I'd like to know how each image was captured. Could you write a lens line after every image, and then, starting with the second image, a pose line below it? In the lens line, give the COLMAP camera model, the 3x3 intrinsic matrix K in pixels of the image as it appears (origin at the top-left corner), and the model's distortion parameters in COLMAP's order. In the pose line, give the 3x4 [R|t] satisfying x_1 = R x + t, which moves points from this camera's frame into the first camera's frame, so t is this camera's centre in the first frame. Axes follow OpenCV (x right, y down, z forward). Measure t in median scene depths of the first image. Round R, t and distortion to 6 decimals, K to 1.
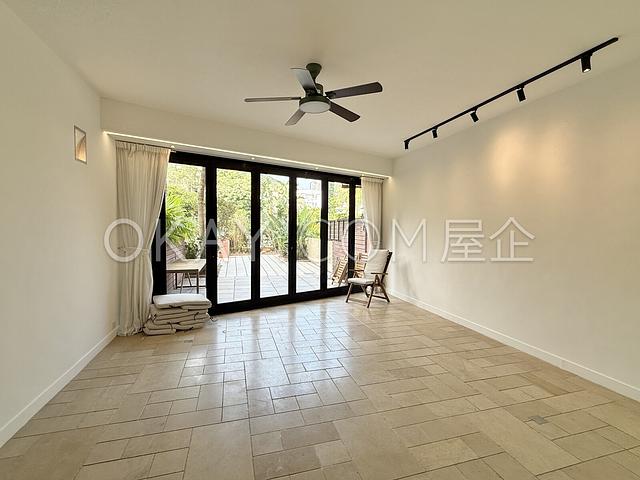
lens RADIAL K [[298.7, 0, 321.9], [0, 298.7, 233.9], [0, 0, 1]] dist [-0.001347, -0.000024]
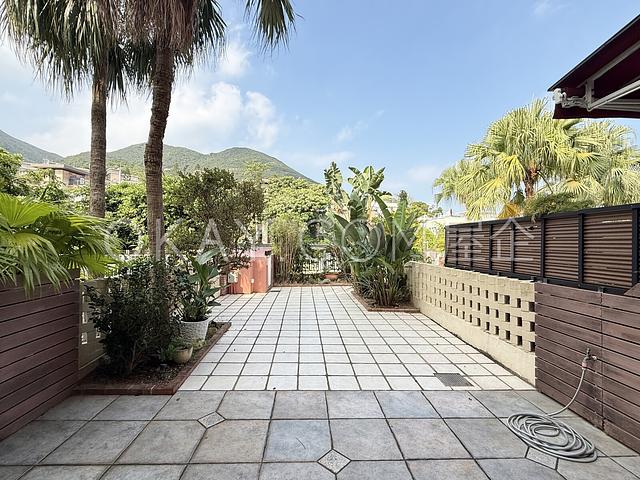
lens RADIAL K [[298.7, 0, 317.3], [0, 298.7, 242.1], [0, 0, 1]] dist [-0.001347, -0.000024]
pose [[0.970447, -0.002659, -0.241299, -0.060373], [-0.003514, 0.999678, -0.025150, -0.004393], [0.241288, 0.025254, 0.970125, 0.367051]]
